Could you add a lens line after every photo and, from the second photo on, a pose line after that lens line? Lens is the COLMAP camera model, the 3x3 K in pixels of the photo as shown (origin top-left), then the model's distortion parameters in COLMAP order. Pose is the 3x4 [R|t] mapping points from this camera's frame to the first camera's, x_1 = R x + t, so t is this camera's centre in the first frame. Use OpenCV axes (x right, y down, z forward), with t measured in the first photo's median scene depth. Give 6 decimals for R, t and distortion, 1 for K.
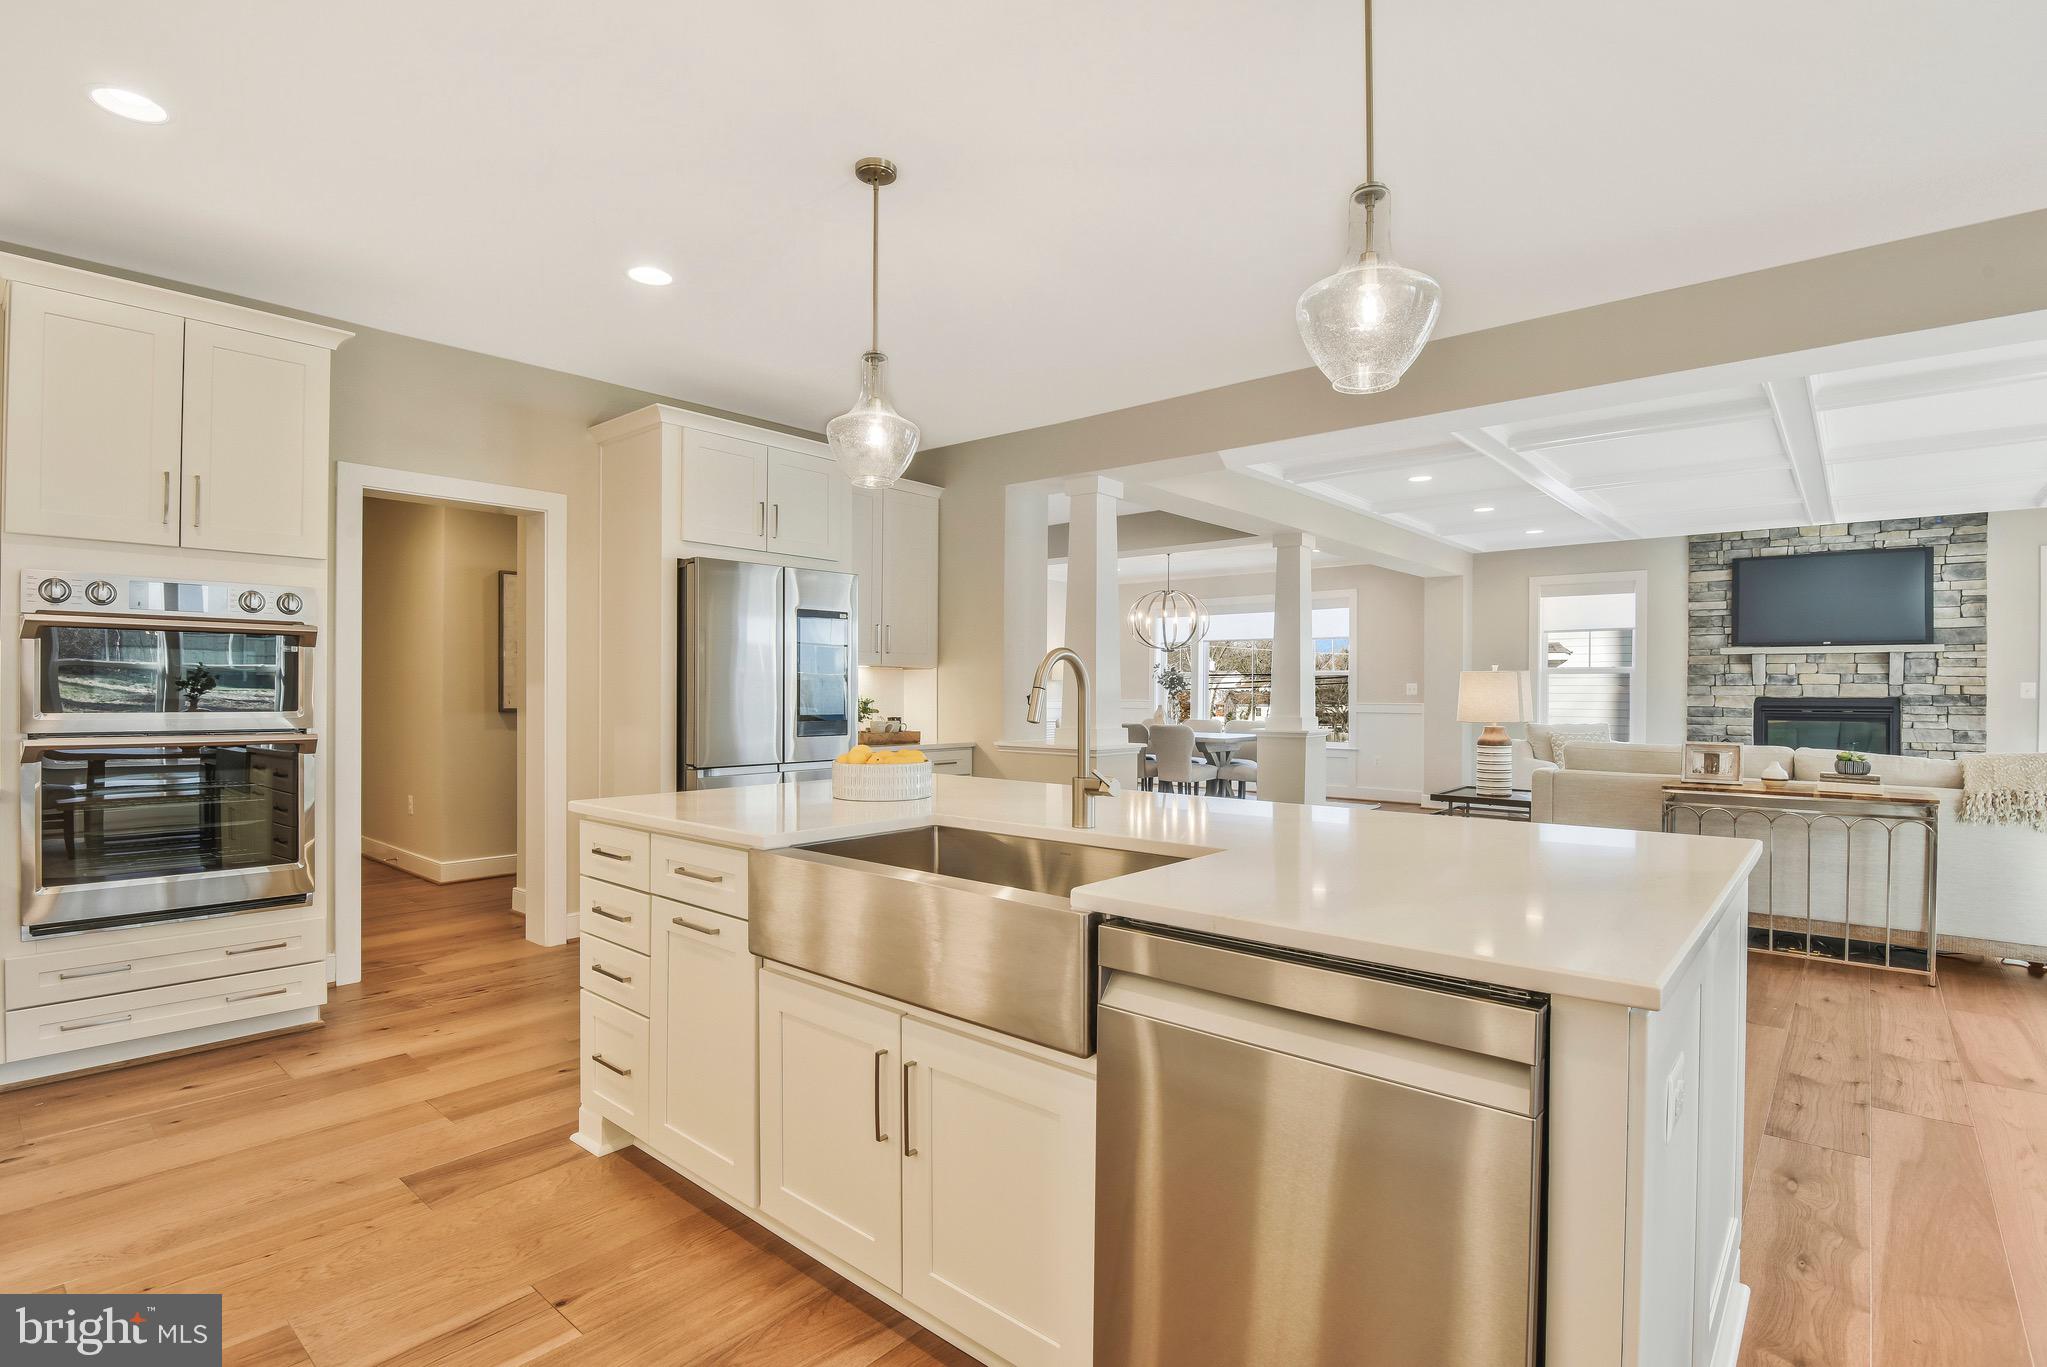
lens RADIAL K [[985.7, 0, 1009.3], [0, 985.7, 691.6], [0, 0, 1]] dist [-0.031119, 0.000162]
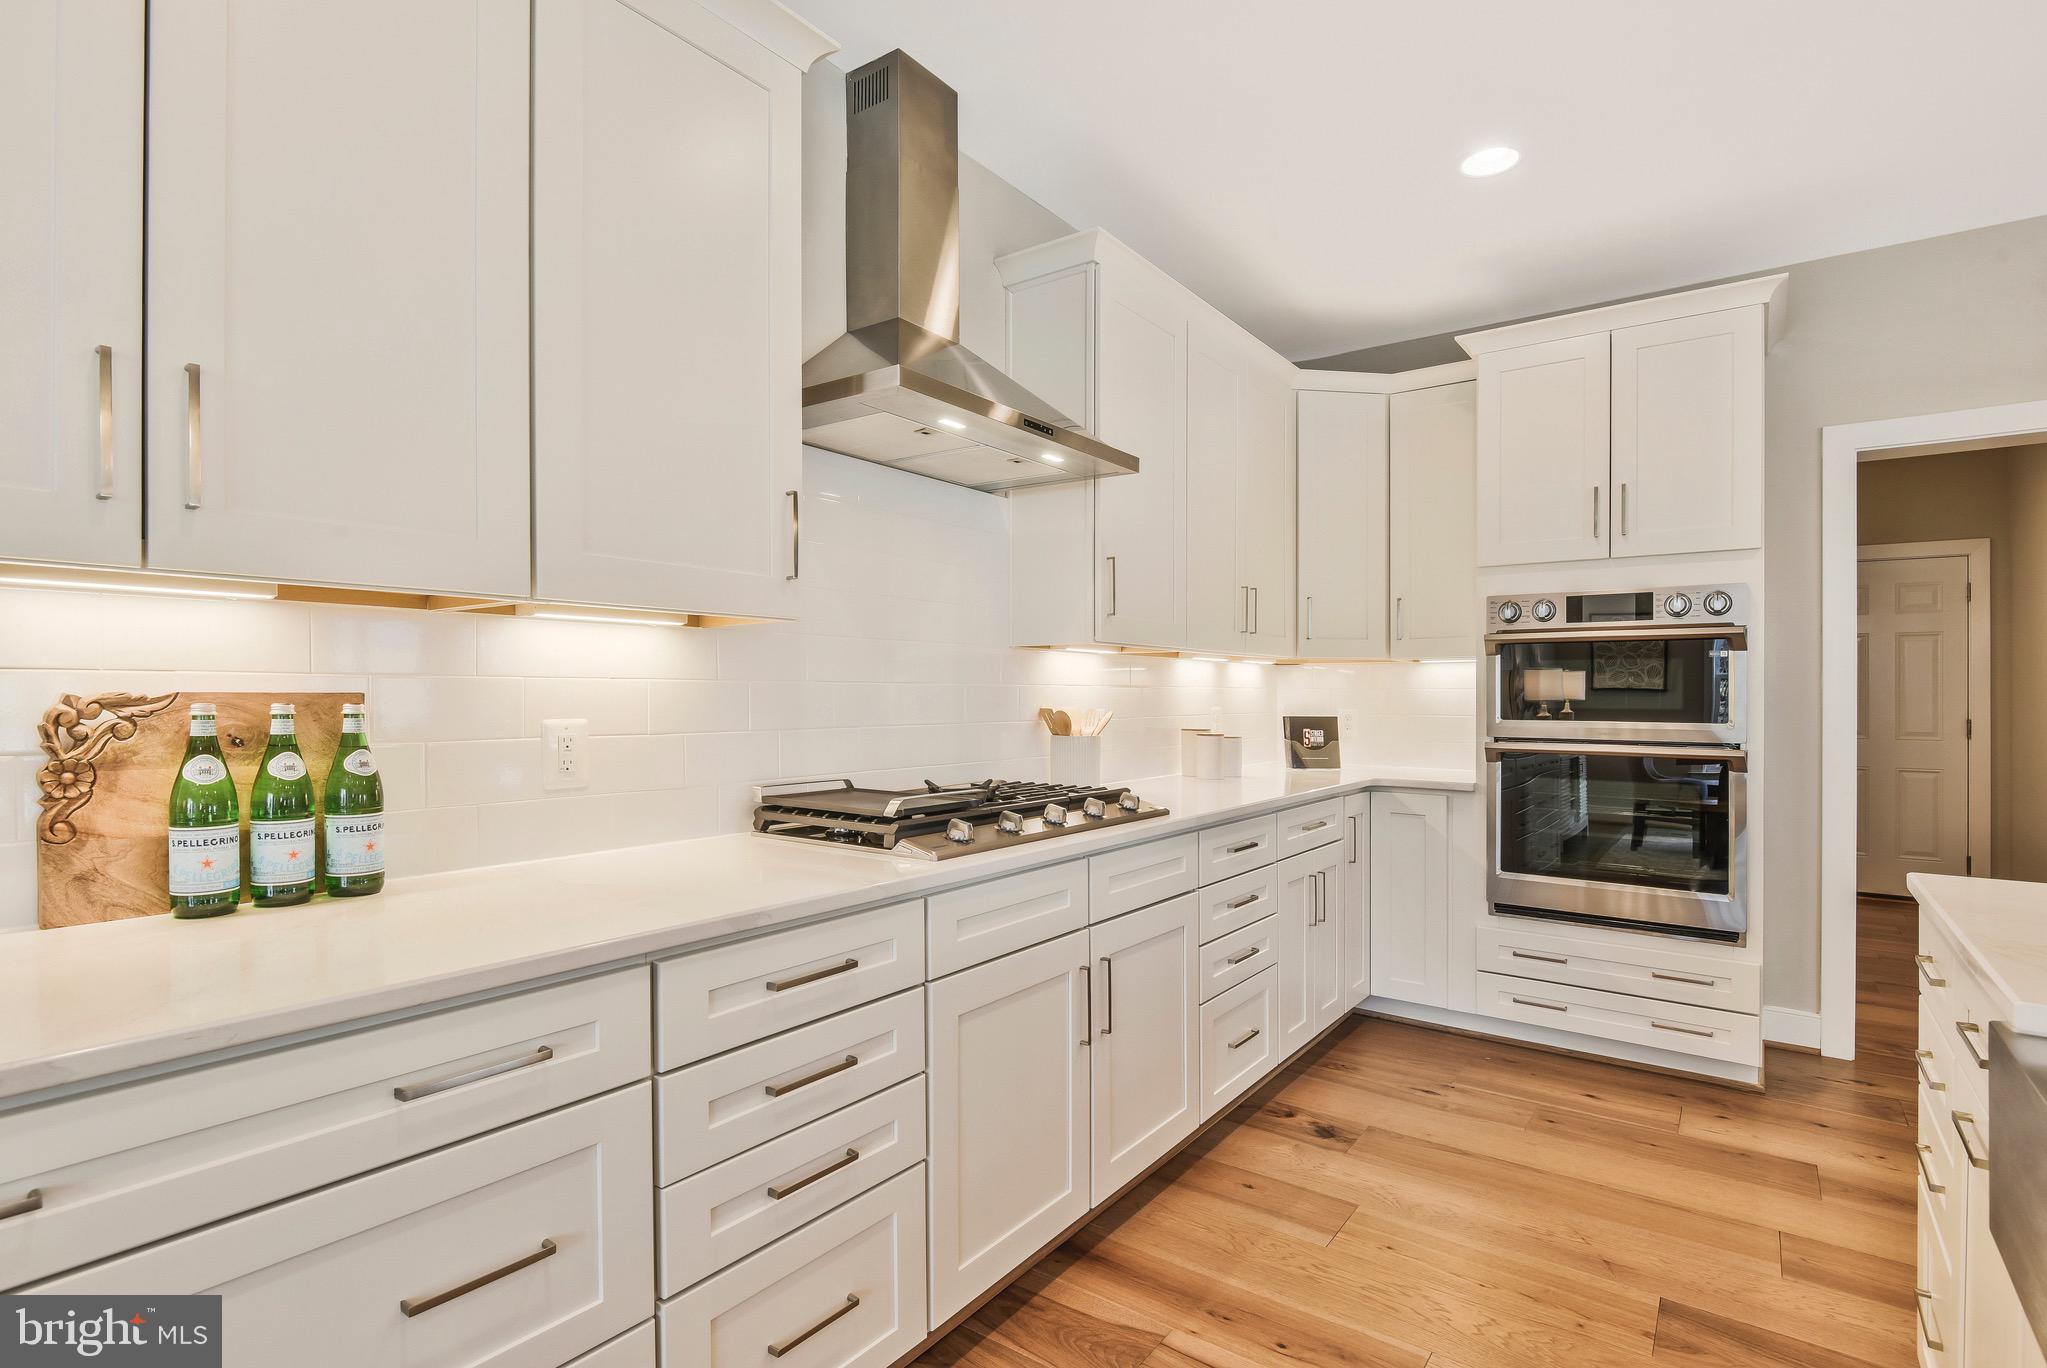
lens RADIAL K [[985.7, 0, 975.9], [0, 985.7, 687.3], [0, 0, 1]] dist [-0.031119, 0.000162]
pose [[0.051464, -0.006596, -0.998653, 0.125226], [-0.003048, 0.999972, -0.006762, -0.006289], [0.998670, 0.003392, 0.051442, 0.301976]]
